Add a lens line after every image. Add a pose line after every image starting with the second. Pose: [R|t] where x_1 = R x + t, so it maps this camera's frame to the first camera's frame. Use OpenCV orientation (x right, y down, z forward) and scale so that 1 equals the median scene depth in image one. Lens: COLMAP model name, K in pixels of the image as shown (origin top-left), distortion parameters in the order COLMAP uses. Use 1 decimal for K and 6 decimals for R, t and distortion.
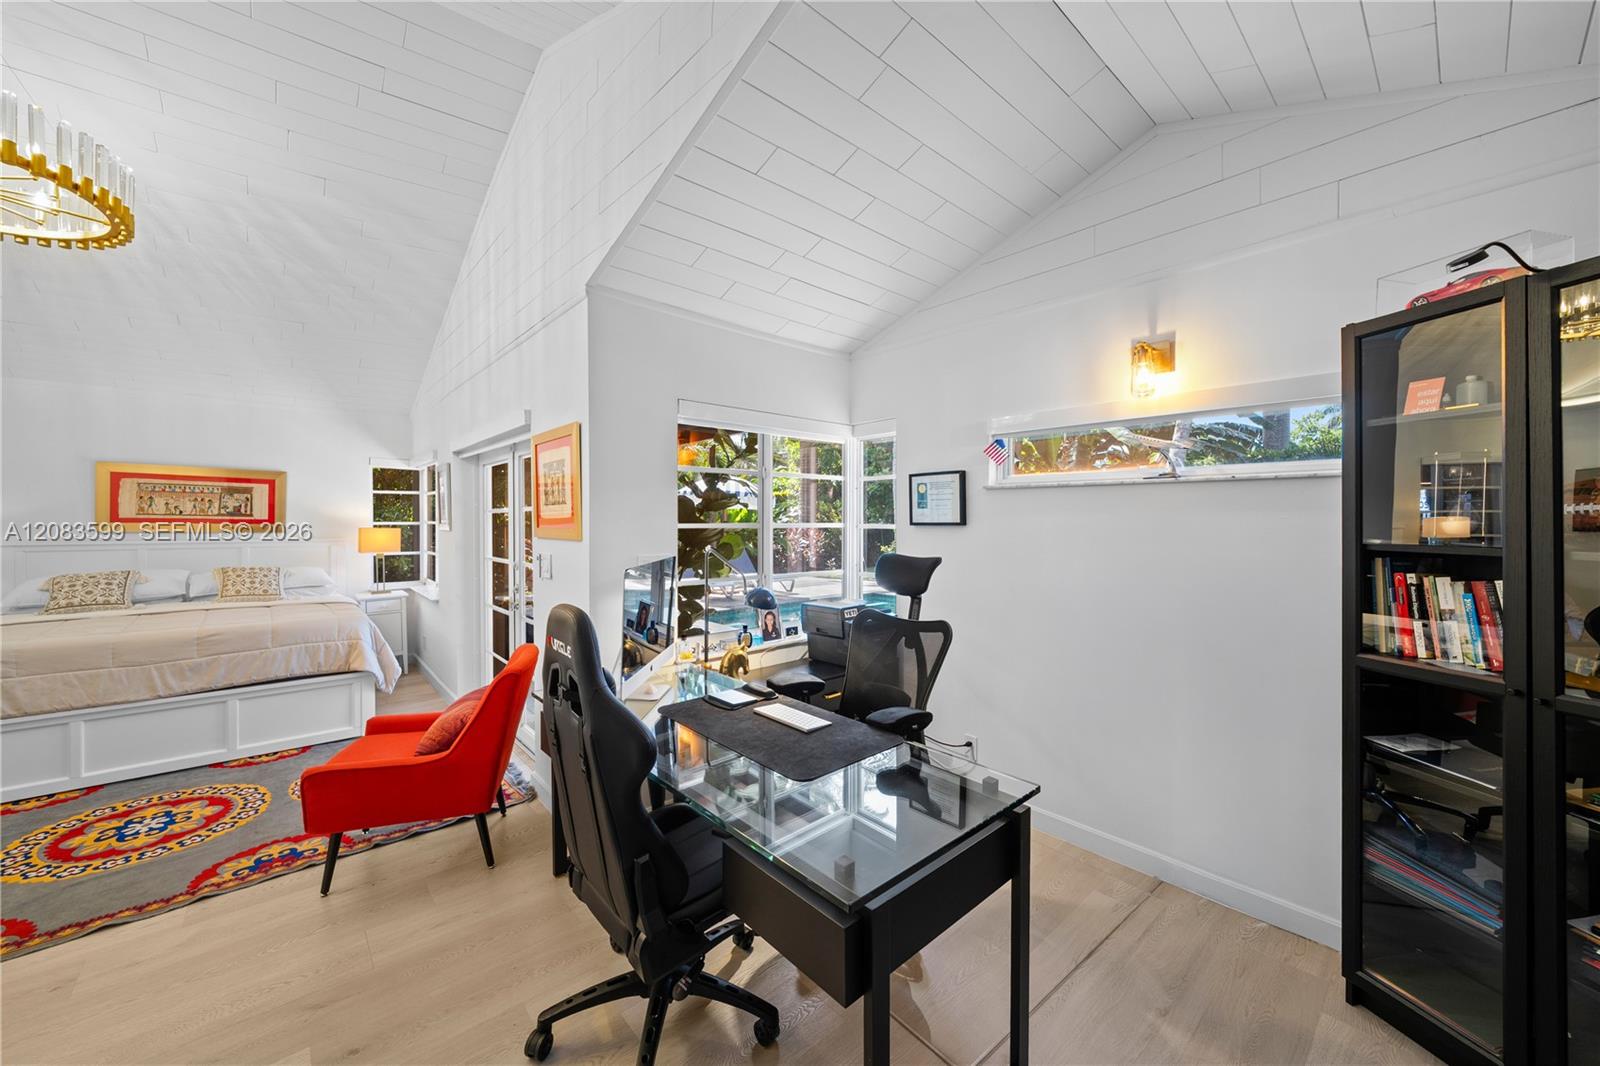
lens RADIAL K [[569.1, 0, 800.0], [0, 569.1, 523.0], [0, 0, 1]] dist [-0.006720, 0.000103]
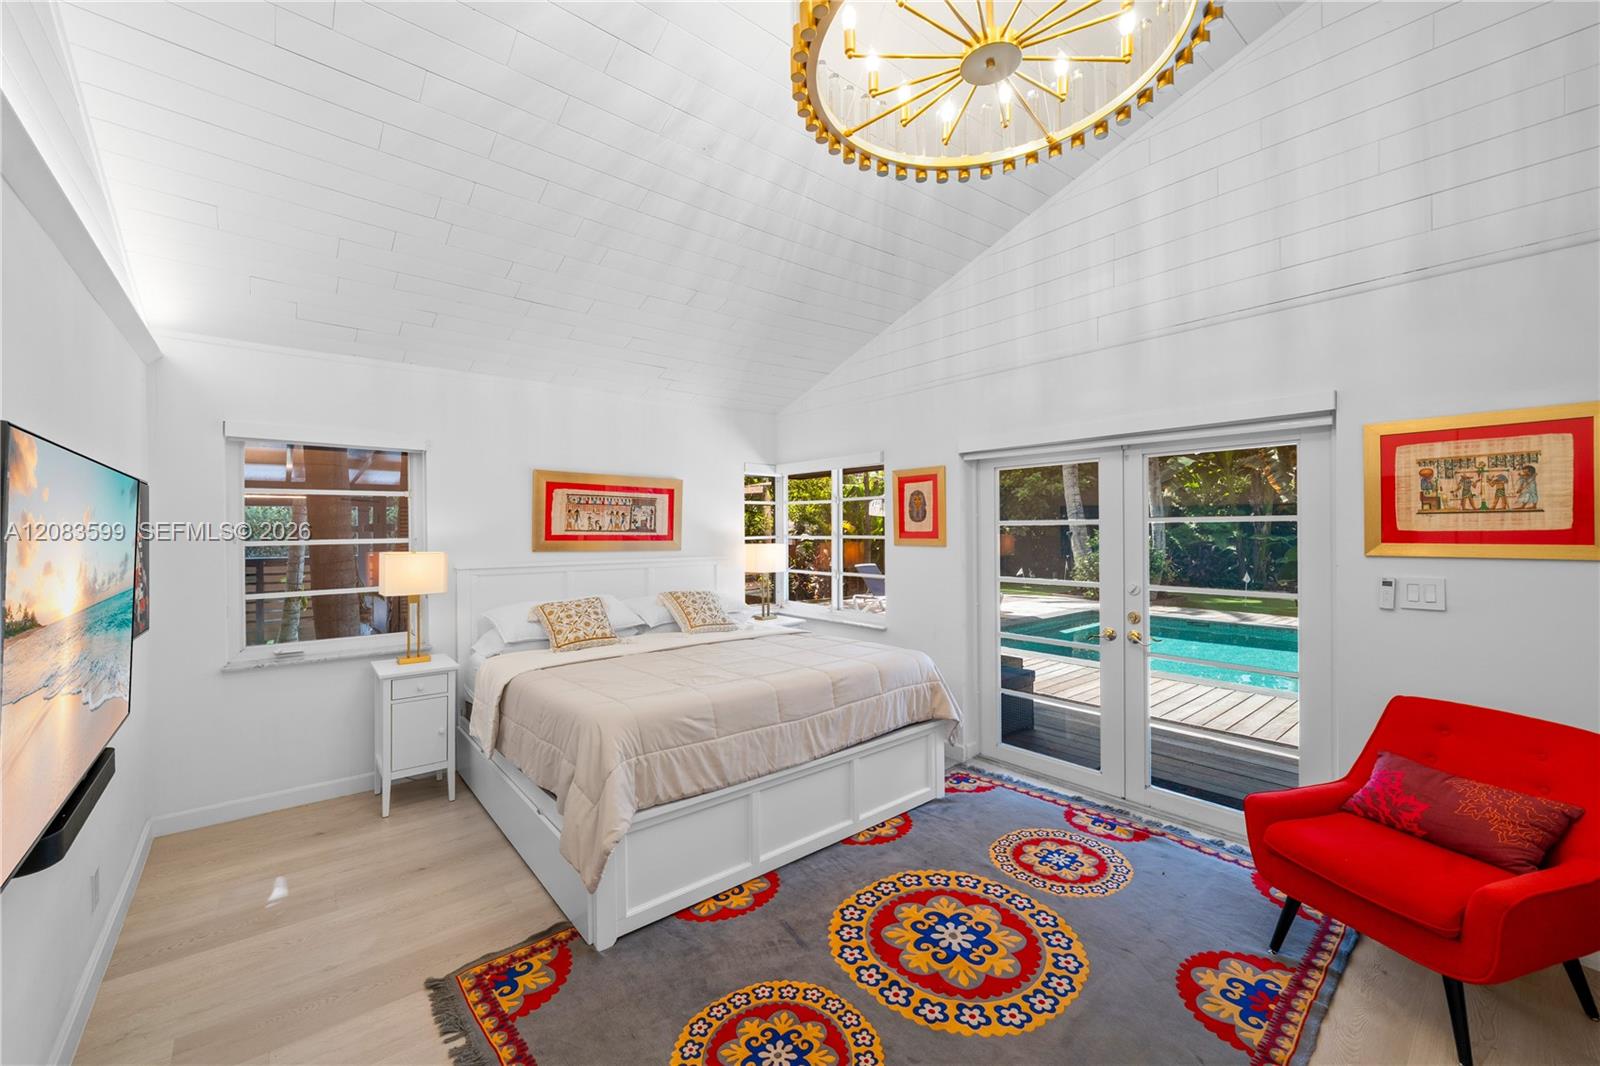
lens RADIAL K [[605.3, 0, 800.4], [0, 605.3, 528.0], [0, 0, 1]] dist [-0.001005, -0.000164]
pose [[0.998774, -0.008436, -0.048773, -1.004160], [0.008041, 0.999933, -0.008293, -0.011805], [0.048840, 0.007891, 0.998775, 0.121142]]
